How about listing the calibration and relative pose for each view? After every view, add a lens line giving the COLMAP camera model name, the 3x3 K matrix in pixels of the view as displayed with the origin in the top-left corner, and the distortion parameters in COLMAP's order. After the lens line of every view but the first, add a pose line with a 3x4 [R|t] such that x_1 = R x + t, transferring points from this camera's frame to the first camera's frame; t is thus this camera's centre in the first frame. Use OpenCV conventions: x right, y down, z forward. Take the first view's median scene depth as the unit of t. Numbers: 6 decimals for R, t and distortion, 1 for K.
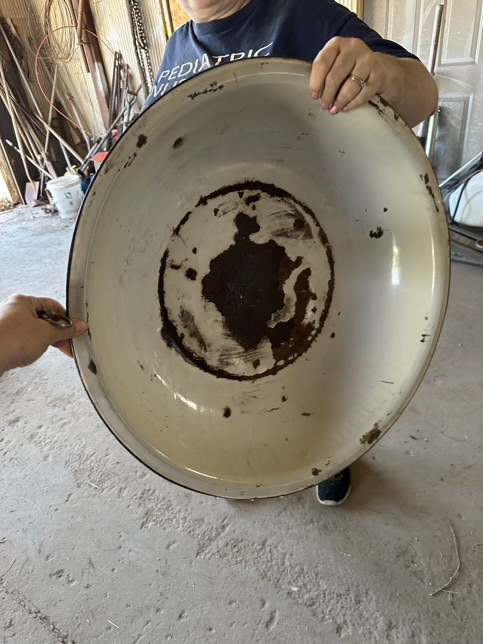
lens RADIAL K [[451.2, 0, 241.9], [0, 451.2, 322.5], [0, 0, 1]] dist [-0.007860, -0.006741]
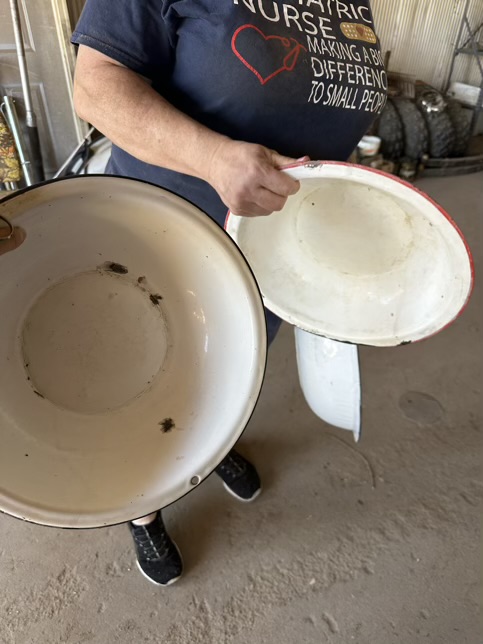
lens RADIAL K [[451.2, 0, 241.2], [0, 451.2, 321.6], [0, 0, 1]] dist [-0.007860, -0.006741]
pose [[0.535049, -0.387774, 0.750569, -0.450937], [0.392510, 0.900827, 0.185599, -0.134364], [-0.748103, 0.195301, 0.634192, 0.392999]]
